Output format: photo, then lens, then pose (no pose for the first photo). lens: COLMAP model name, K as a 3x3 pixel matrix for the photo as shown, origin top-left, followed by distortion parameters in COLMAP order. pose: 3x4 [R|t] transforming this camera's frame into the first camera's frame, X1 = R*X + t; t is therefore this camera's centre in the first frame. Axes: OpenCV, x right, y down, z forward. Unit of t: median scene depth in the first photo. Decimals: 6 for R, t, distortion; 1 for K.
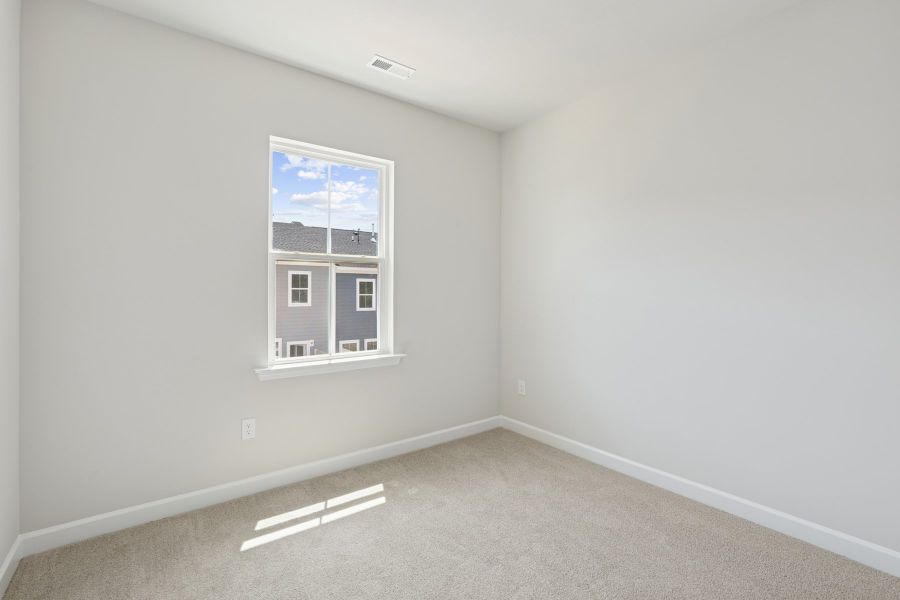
lens RADIAL K [[403.5, 0, 450.0], [0, 403.5, 300.0], [0, 0, 1]] dist [-0.000977, 0.000086]
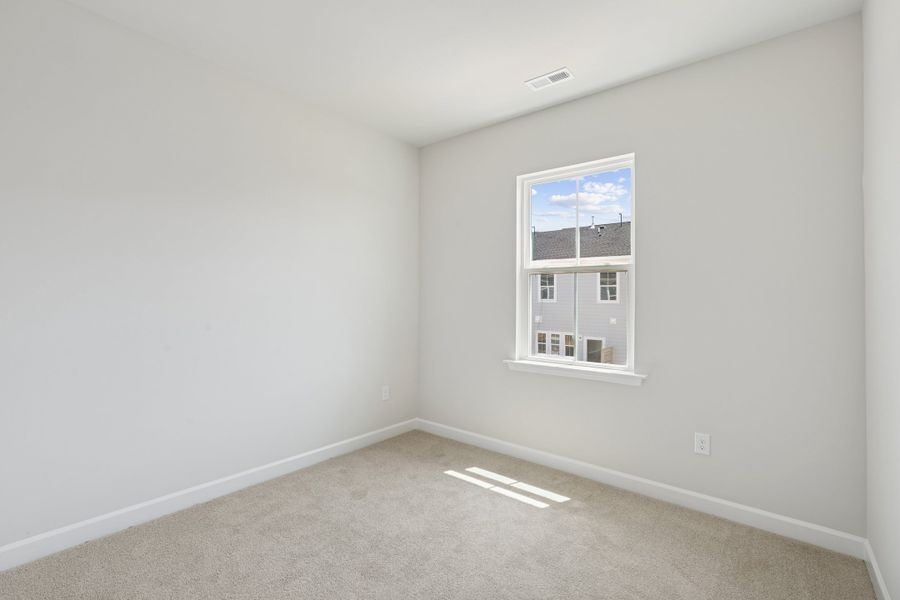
lens RADIAL K [[403.5, 0, 450.0], [0, 403.5, 300.0], [0, 0, 1]] dist [-0.000977, 0.000086]
pose [[0.243896, 0.005604, -0.969785, 0.734694], [-0.012573, 0.999918, 0.002616, -0.023985], [0.969720, 0.011555, 0.243946, 0.495439]]
